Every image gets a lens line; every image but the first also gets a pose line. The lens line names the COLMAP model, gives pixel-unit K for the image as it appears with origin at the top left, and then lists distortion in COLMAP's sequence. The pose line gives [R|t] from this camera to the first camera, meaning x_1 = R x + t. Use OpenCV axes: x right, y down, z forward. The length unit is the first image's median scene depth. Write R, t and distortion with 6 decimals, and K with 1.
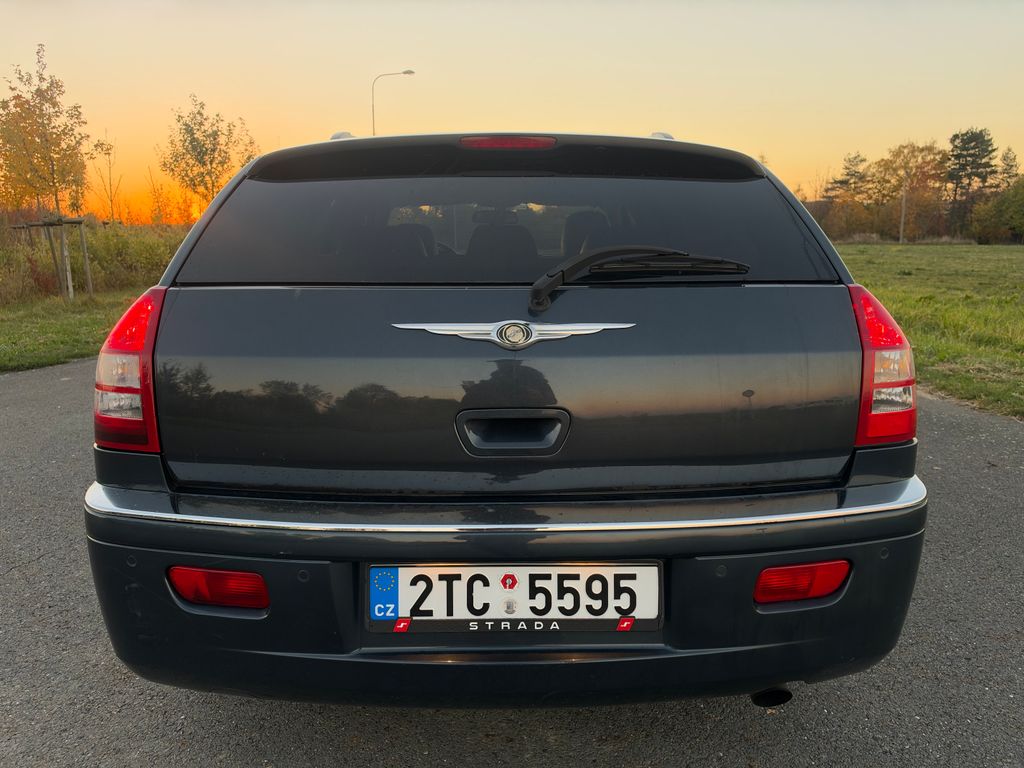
lens RADIAL K [[726.9, 0, 511.9], [0, 726.9, 357.6], [0, 0, 1]] dist [0.038906, -0.001123]
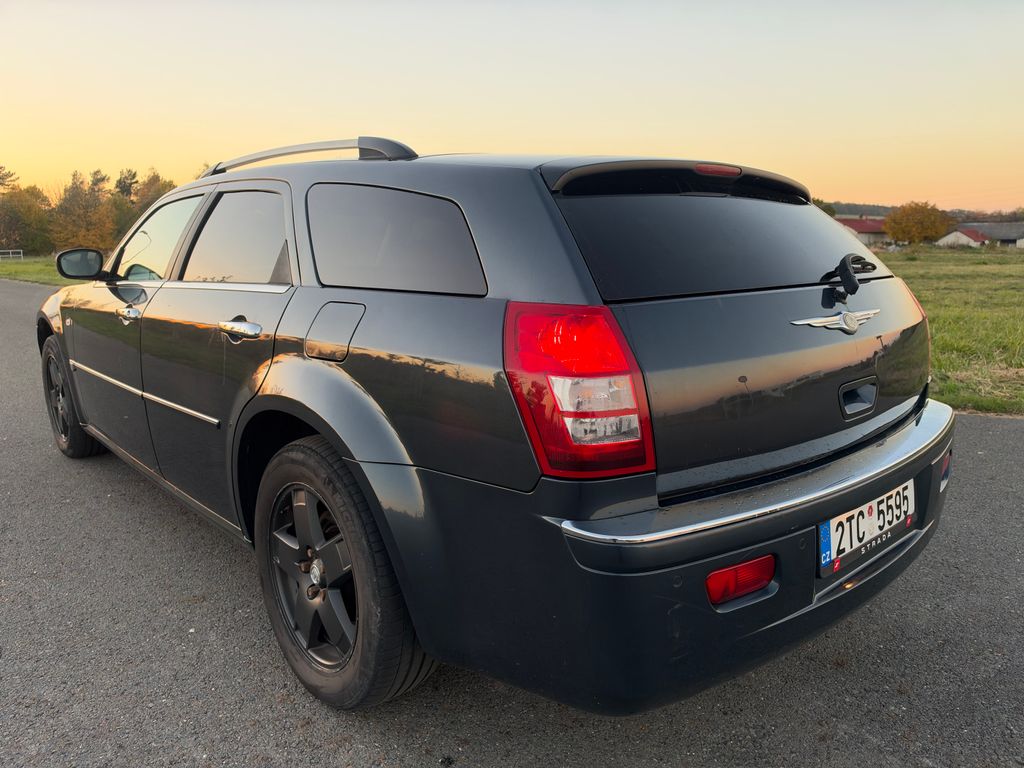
lens RADIAL K [[735.1, 0, 512.0], [0, 735.1, 384.0], [0, 0, 1]] dist [-0.003223, -0.003679]
pose [[0.747159, -0.114794, 0.654657, -1.268558], [0.104111, 0.993027, 0.055306, -0.056750], [-0.656441, 0.026835, 0.753900, 0.404899]]
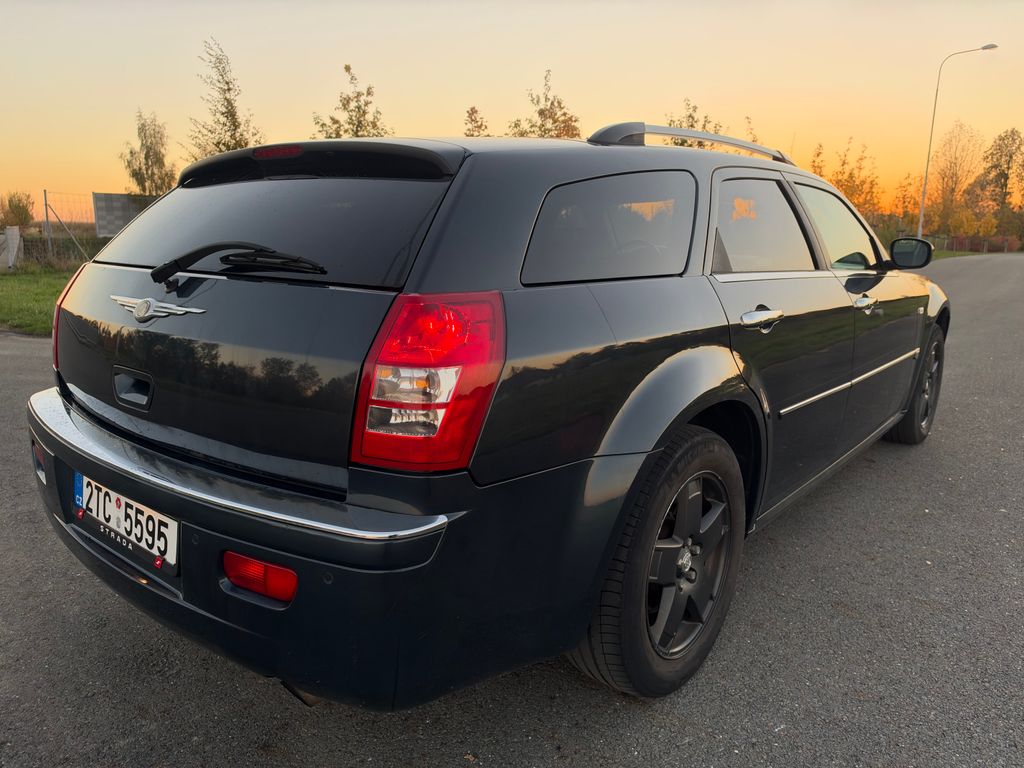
lens RADIAL K [[735.1, 0, 512.0], [0, 735.1, 384.0], [0, 0, 1]] dist [-0.003223, -0.003679]
pose [[0.775448, 0.154117, -0.612313, 1.226099], [-0.132837, 0.987870, 0.080415, -0.087599], [0.617280, 0.018980, 0.786515, 0.396052]]
